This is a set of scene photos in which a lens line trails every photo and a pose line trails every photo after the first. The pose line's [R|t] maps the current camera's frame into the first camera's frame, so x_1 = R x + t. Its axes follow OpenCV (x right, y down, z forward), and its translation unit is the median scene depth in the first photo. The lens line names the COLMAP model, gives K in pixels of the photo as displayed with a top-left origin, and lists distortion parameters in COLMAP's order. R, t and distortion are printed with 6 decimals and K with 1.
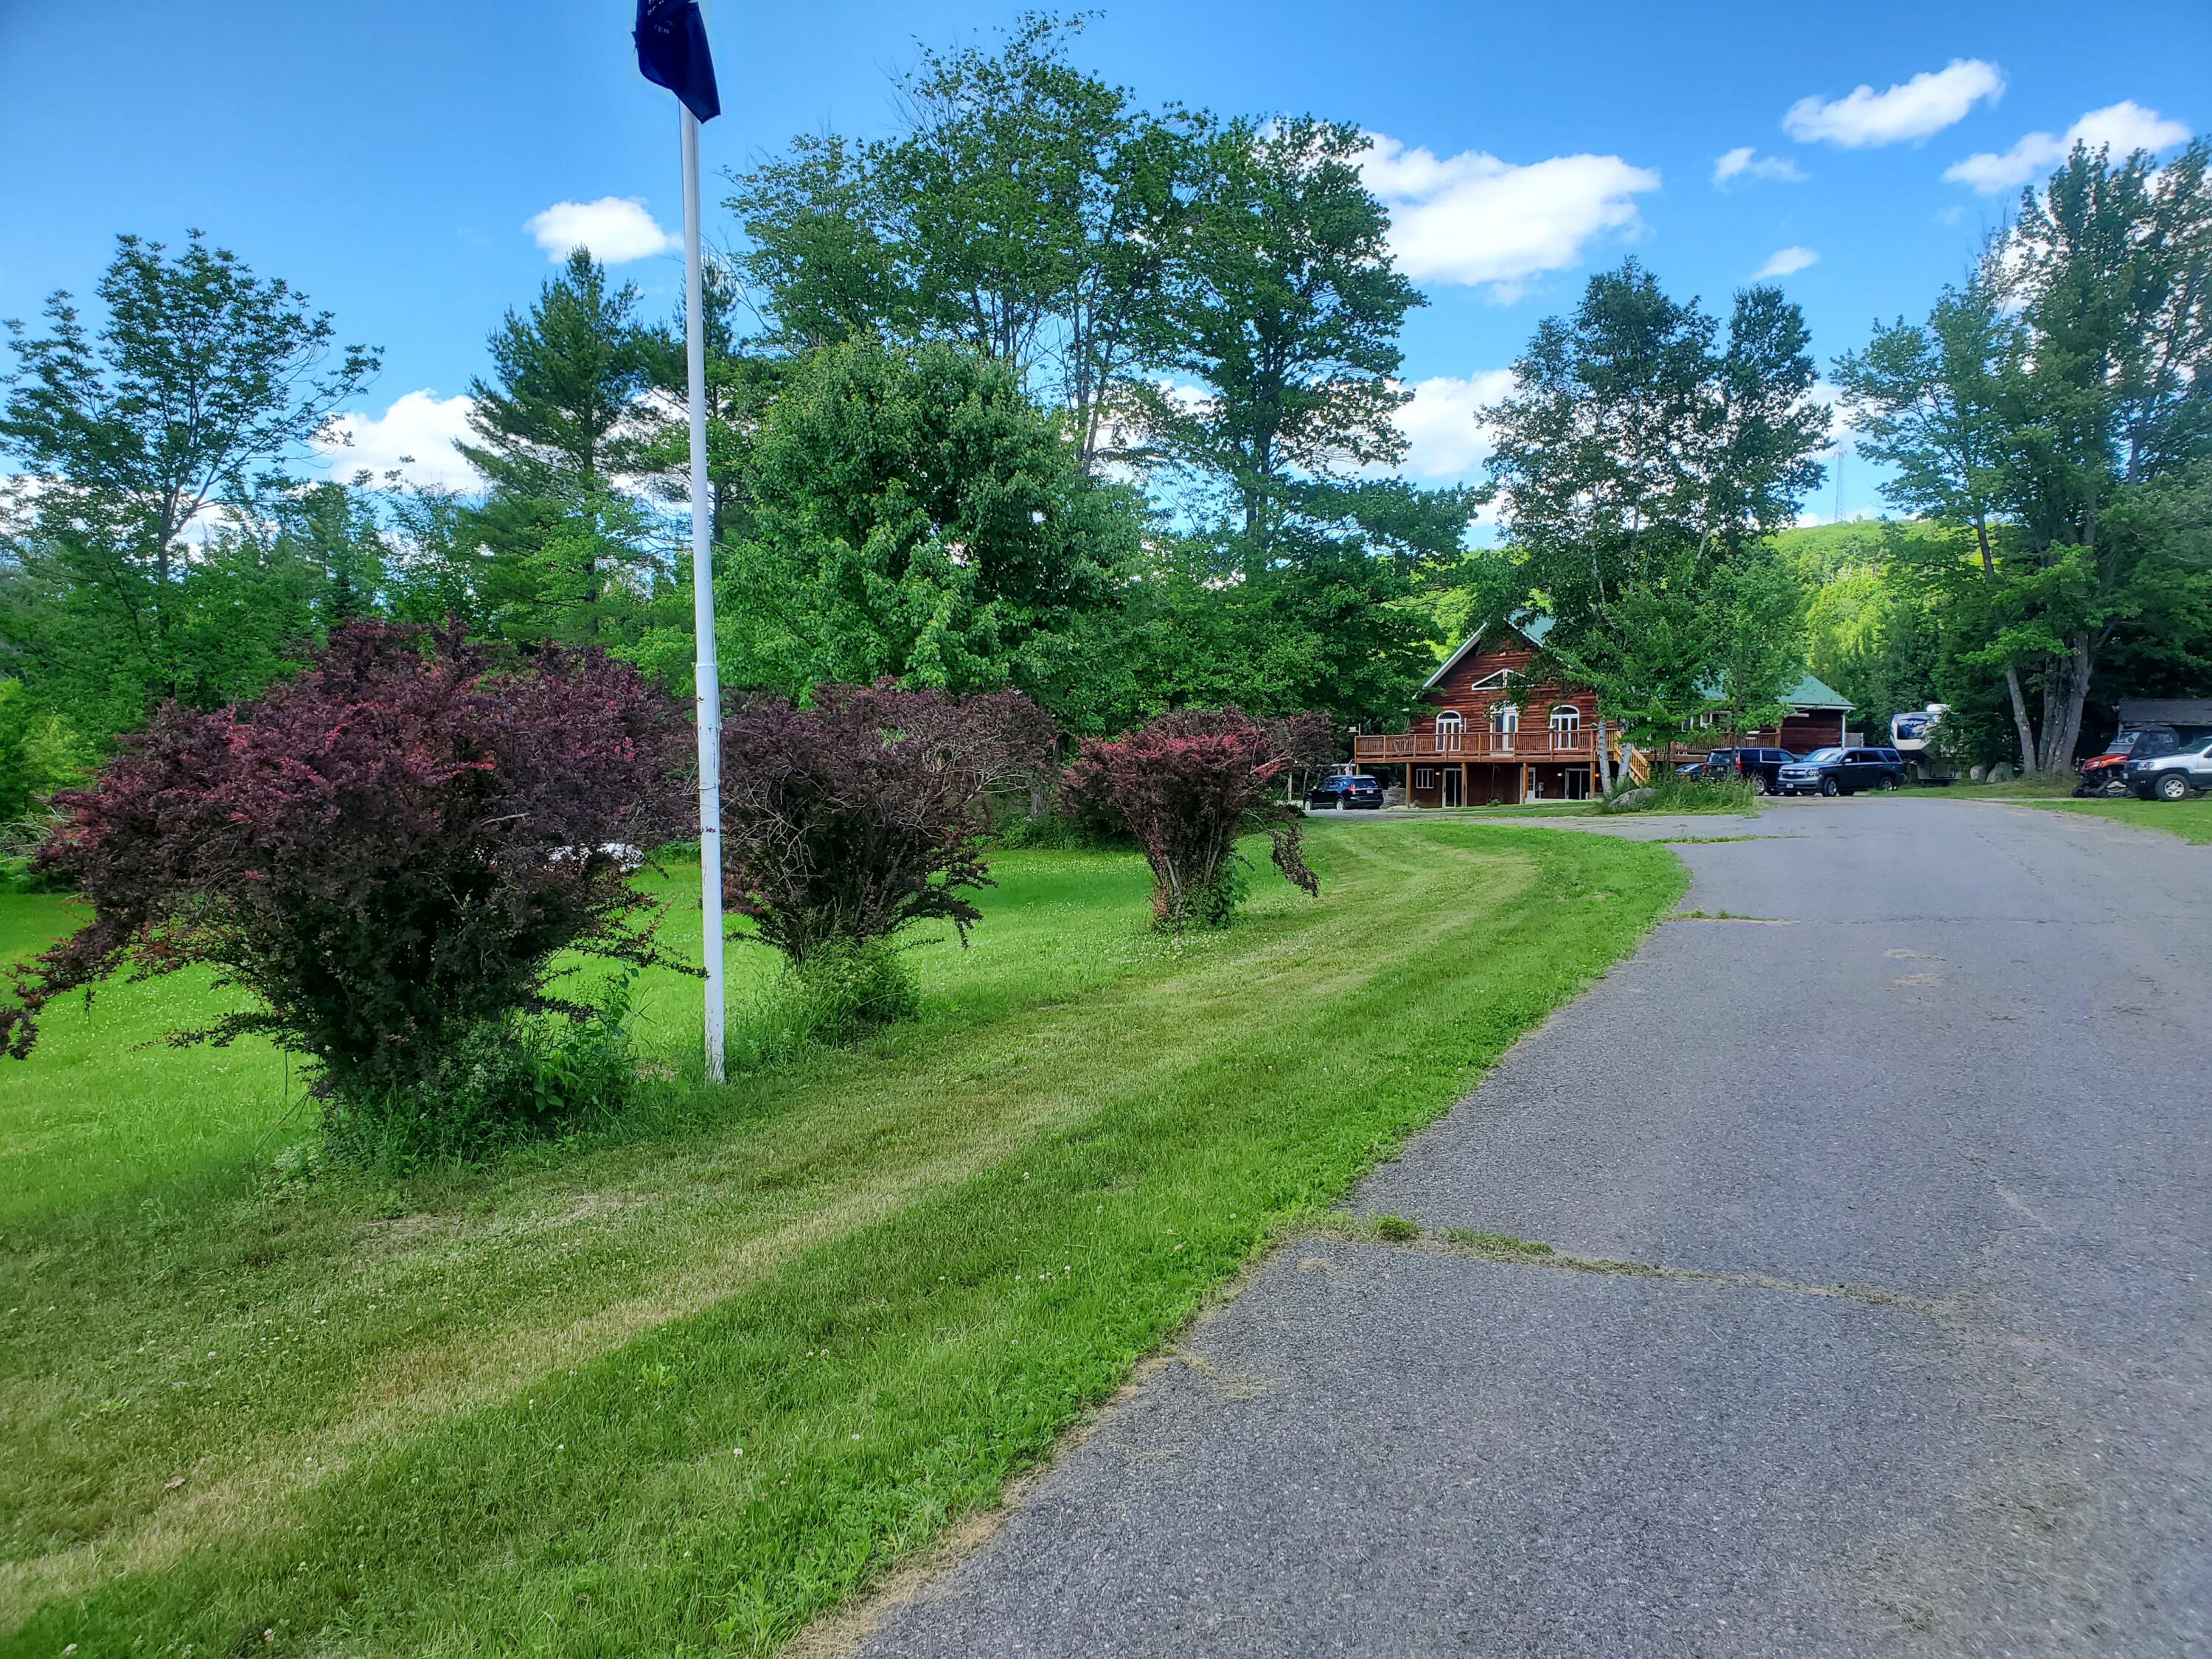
lens RADIAL K [[1653.5, 0, 1092.8], [0, 1653.5, 834.9], [0, 0, 1]] dist [0.103821, 0.000853]
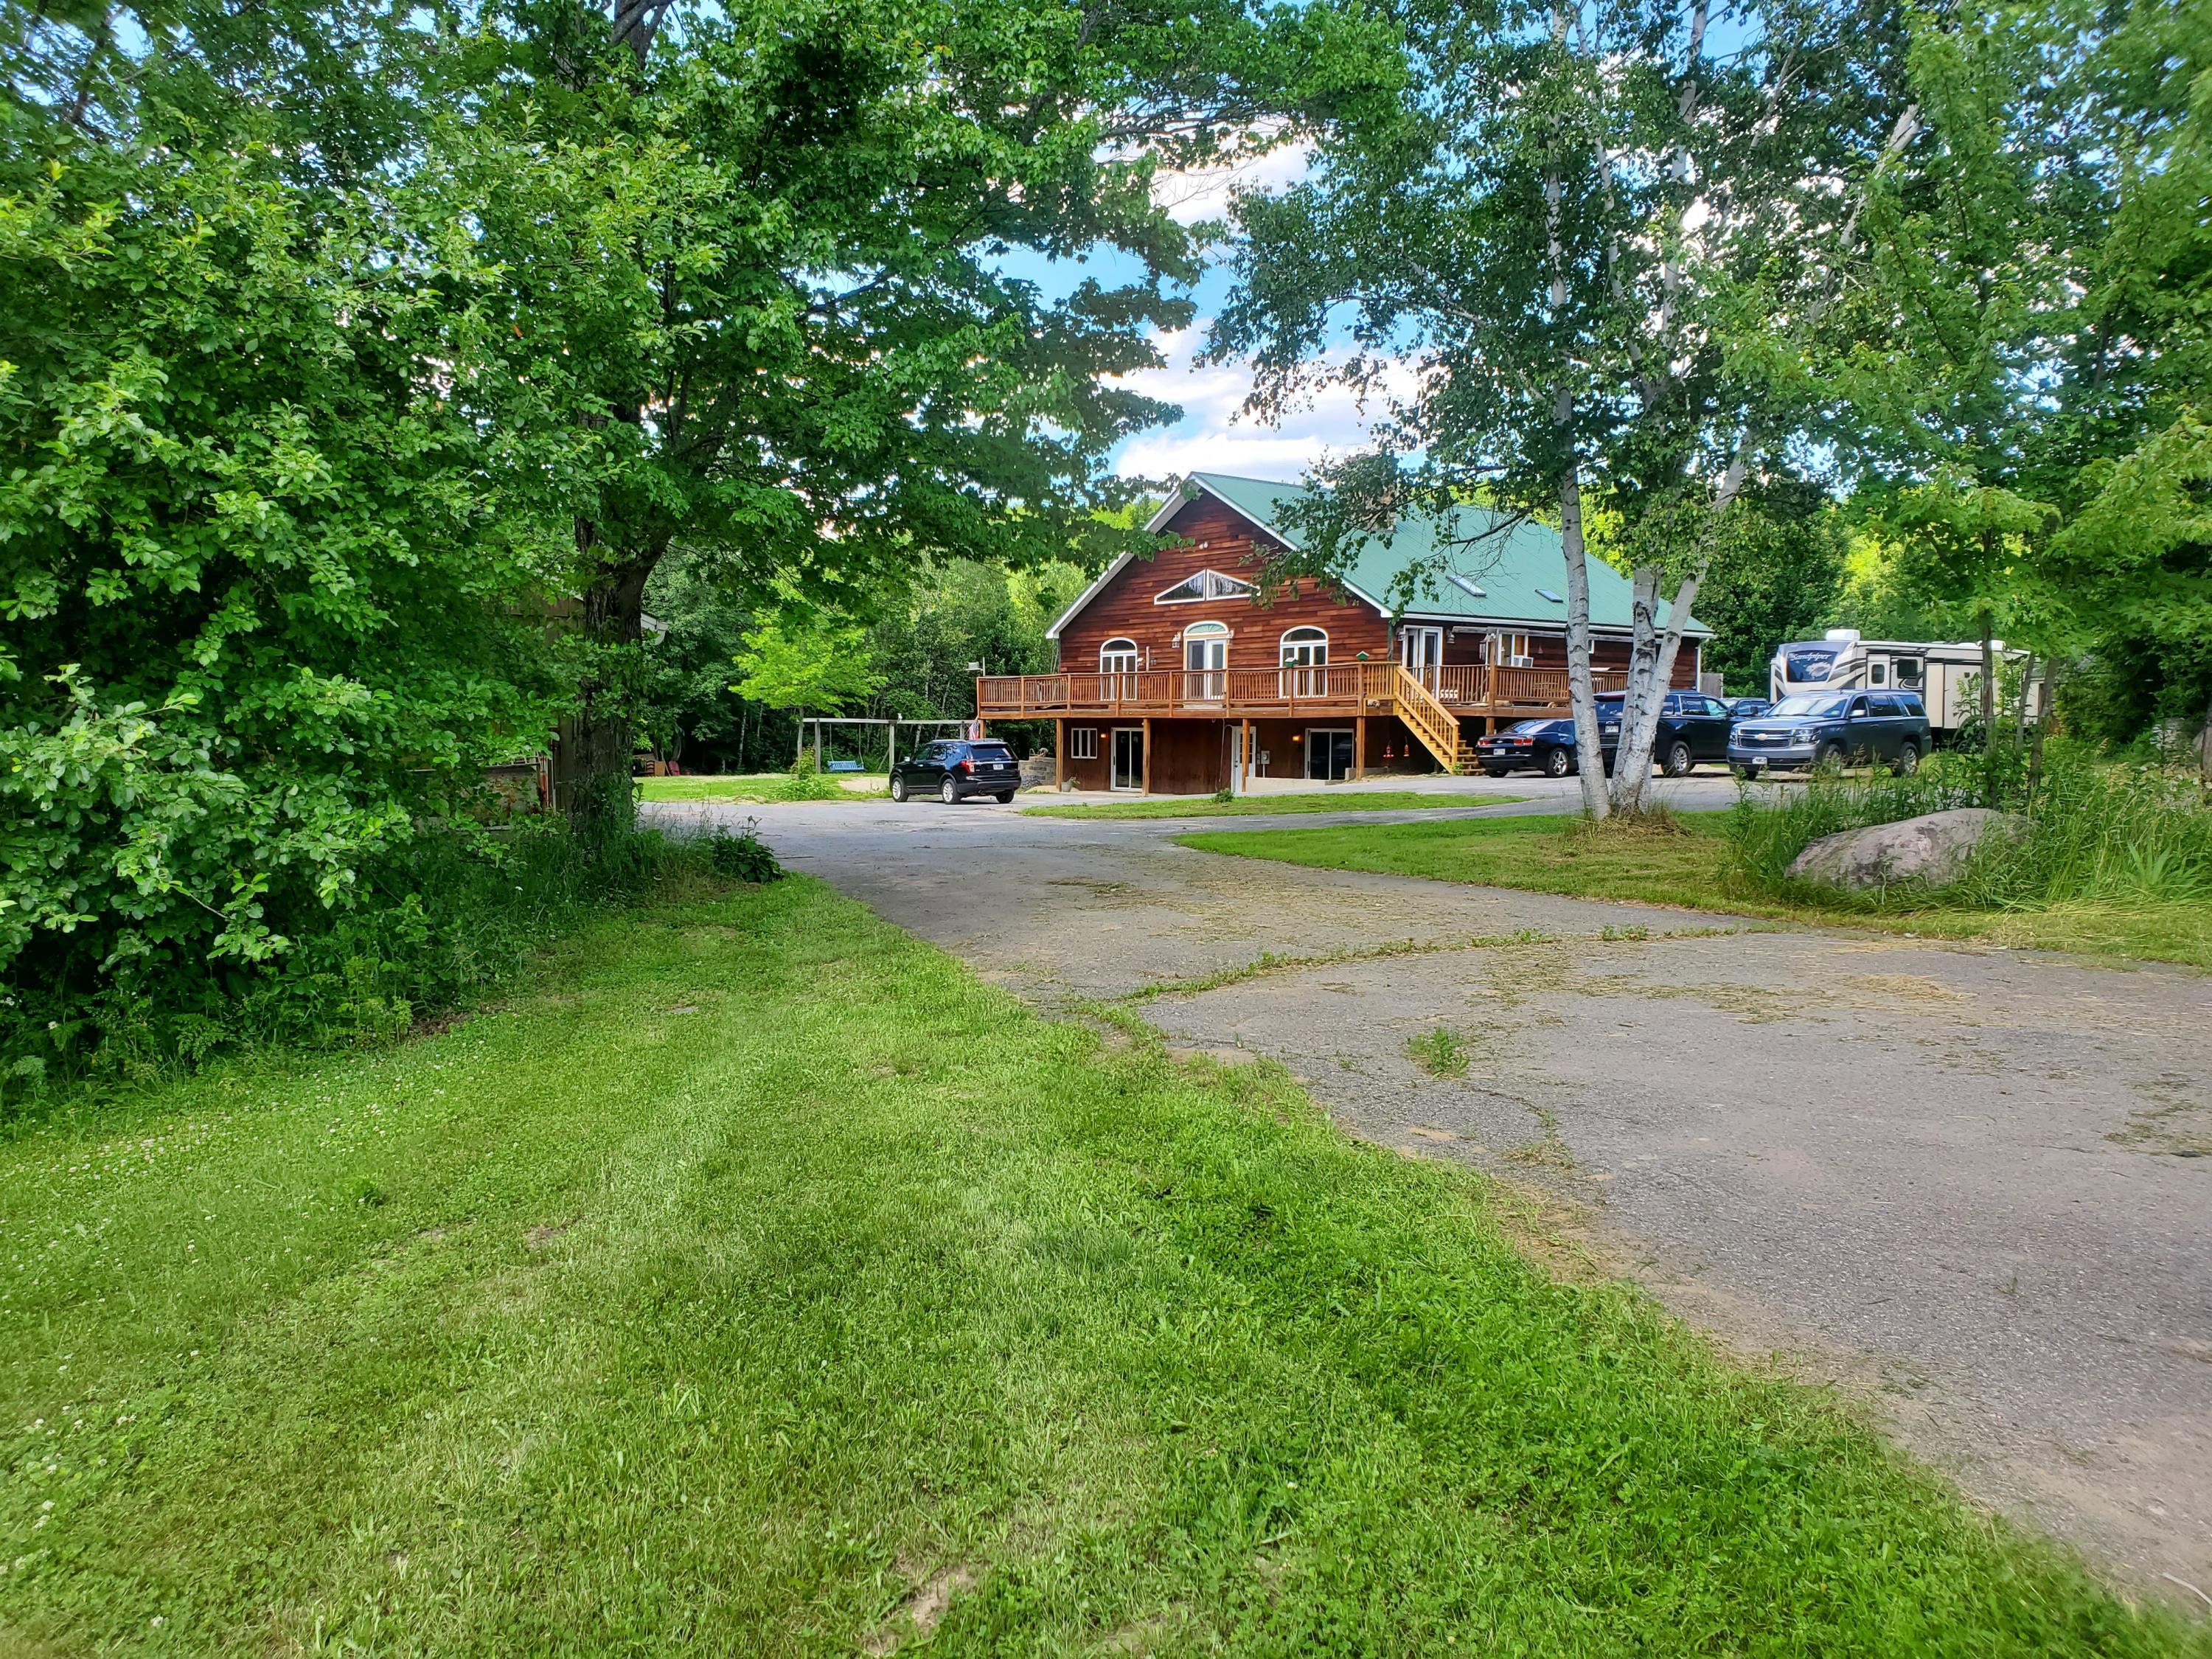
lens RADIAL K [[1653.5, 0, 1108.9], [0, 1653.5, 836.3], [0, 0, 1]] dist [0.103821, 0.000853]
pose [[0.975357, -0.016236, 0.220032, 0.071871], [0.010237, 0.999545, 0.028377, -0.016959], [-0.220393, -0.025425, 0.975080, 0.394108]]
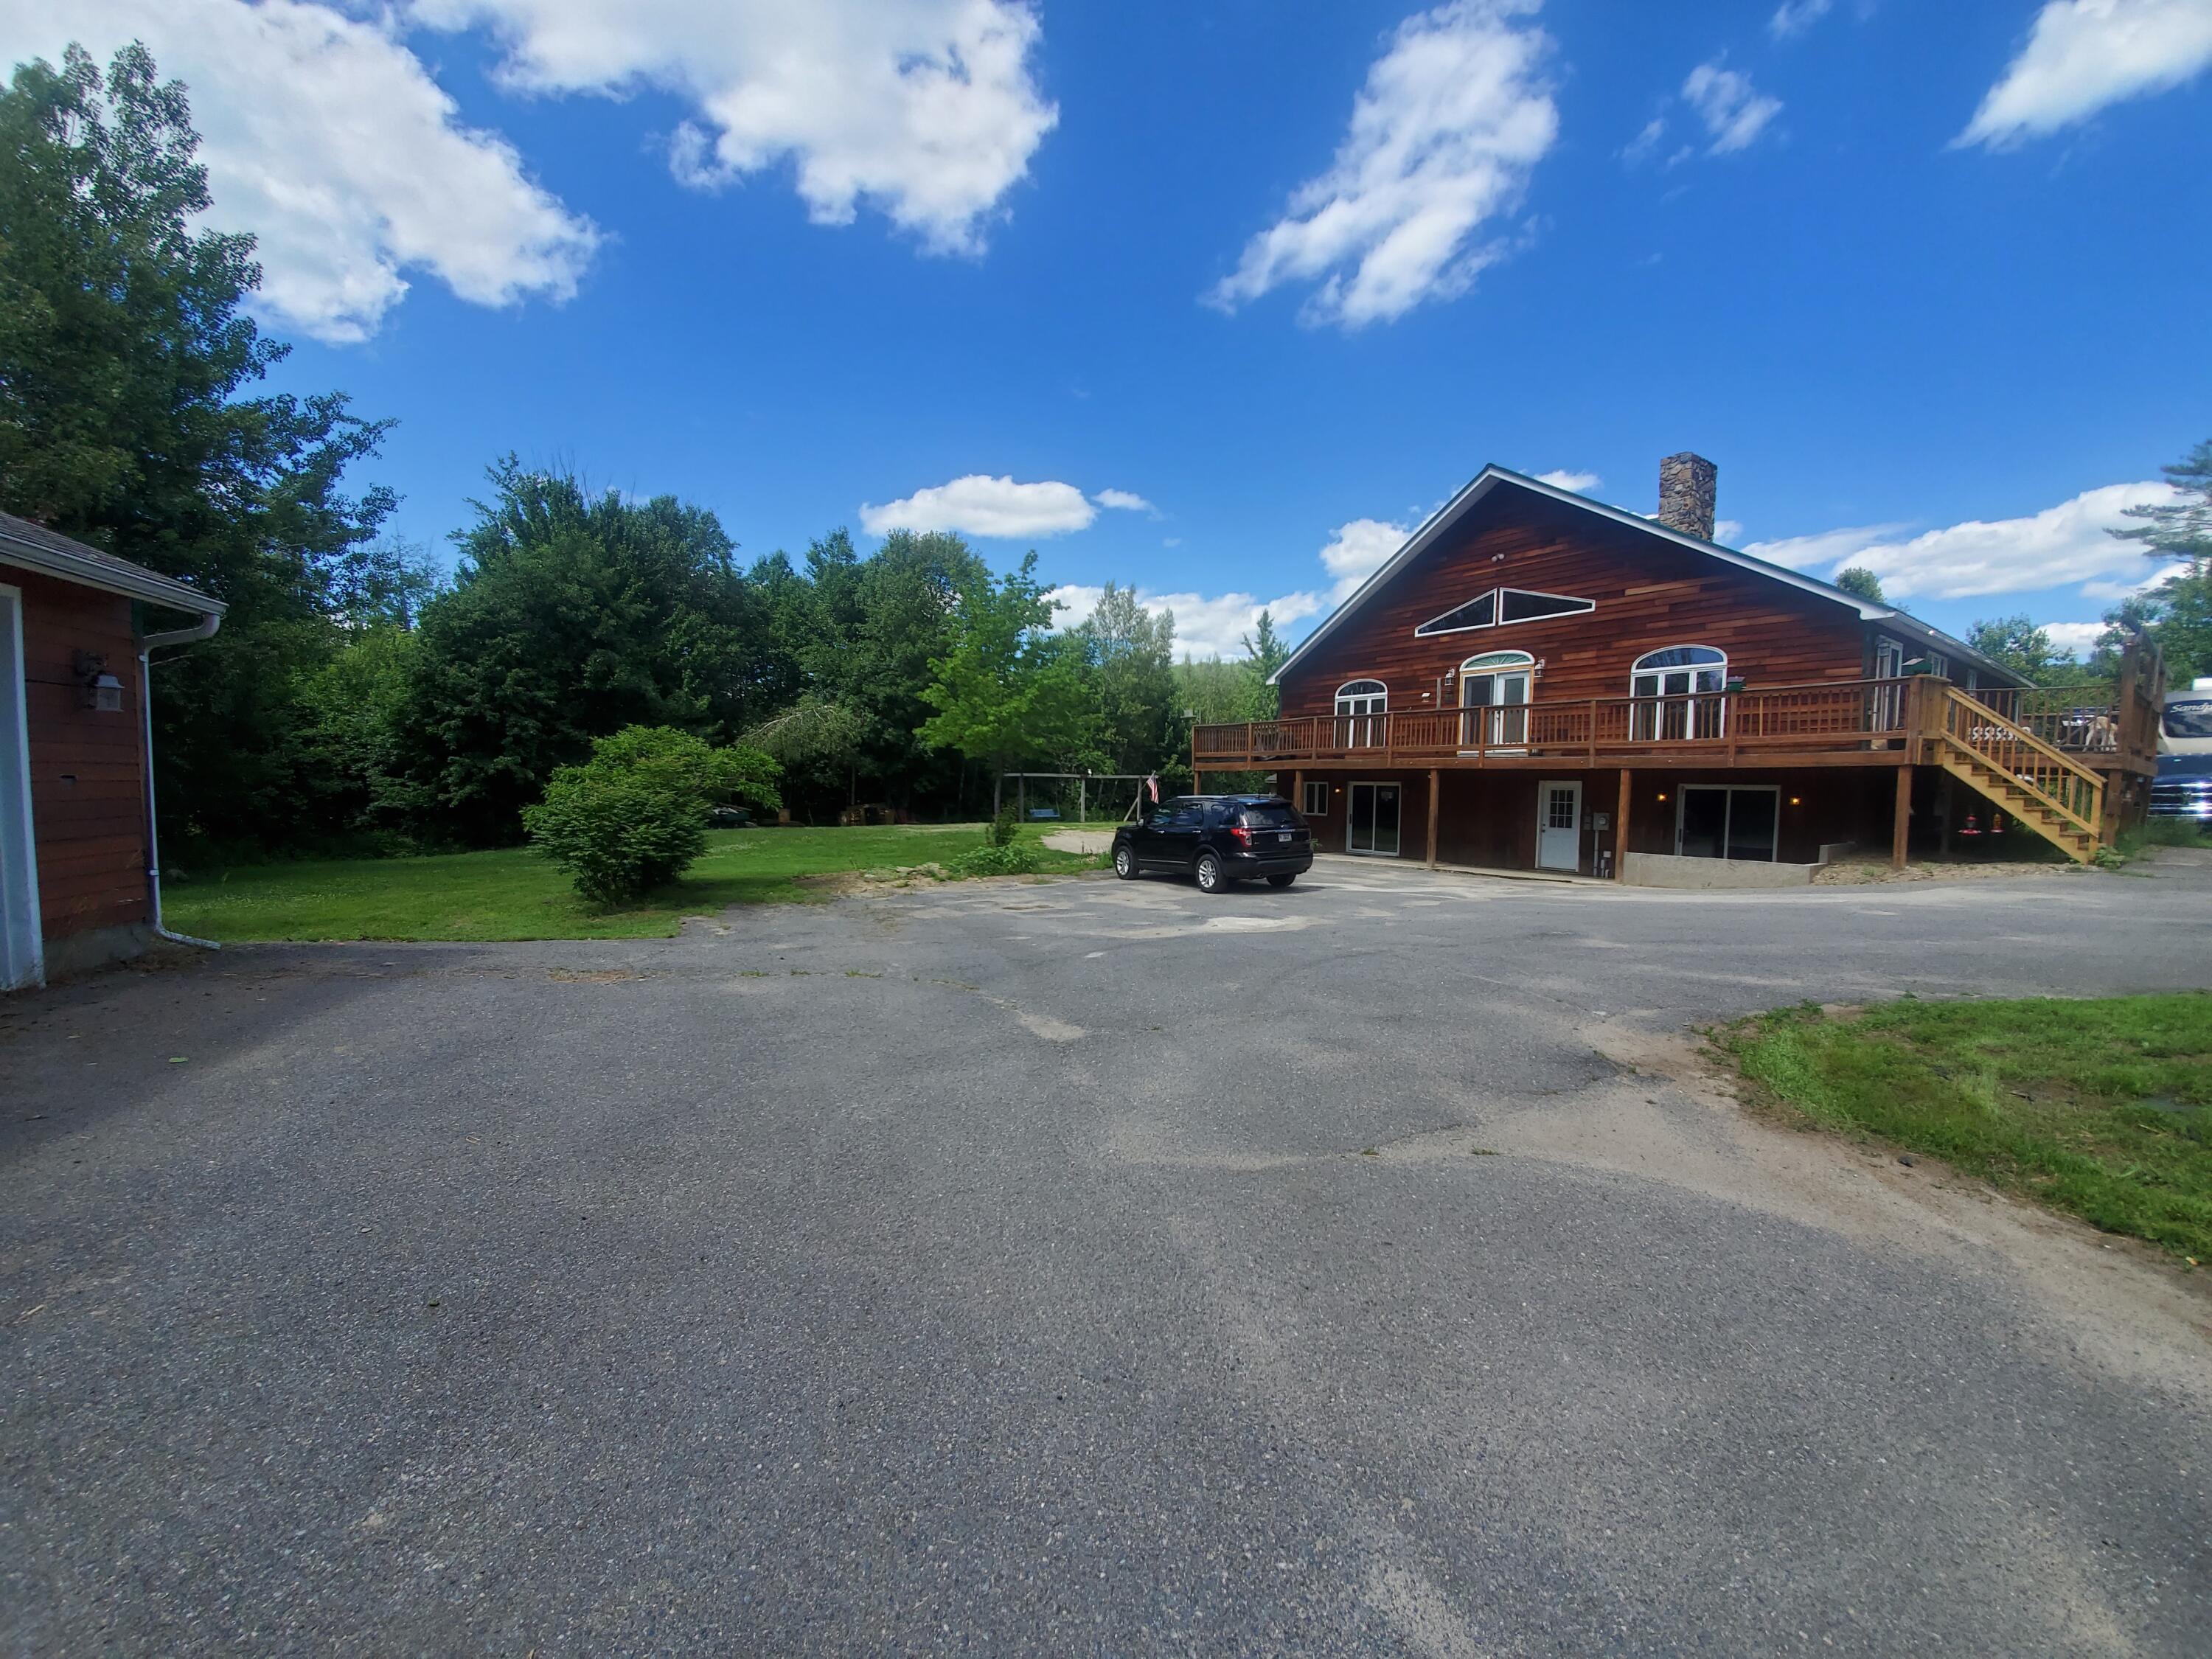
lens RADIAL K [[890.7, 0, 1101.7], [0, 890.7, 830.1], [0, 0, 1]] dist [-0.002337, -0.000134]
pose [[0.990663, -0.002976, 0.136300, 0.090405], [0.000819, 0.999874, 0.015881, -0.029725], [-0.136331, -0.015621, 0.990540, 0.748150]]
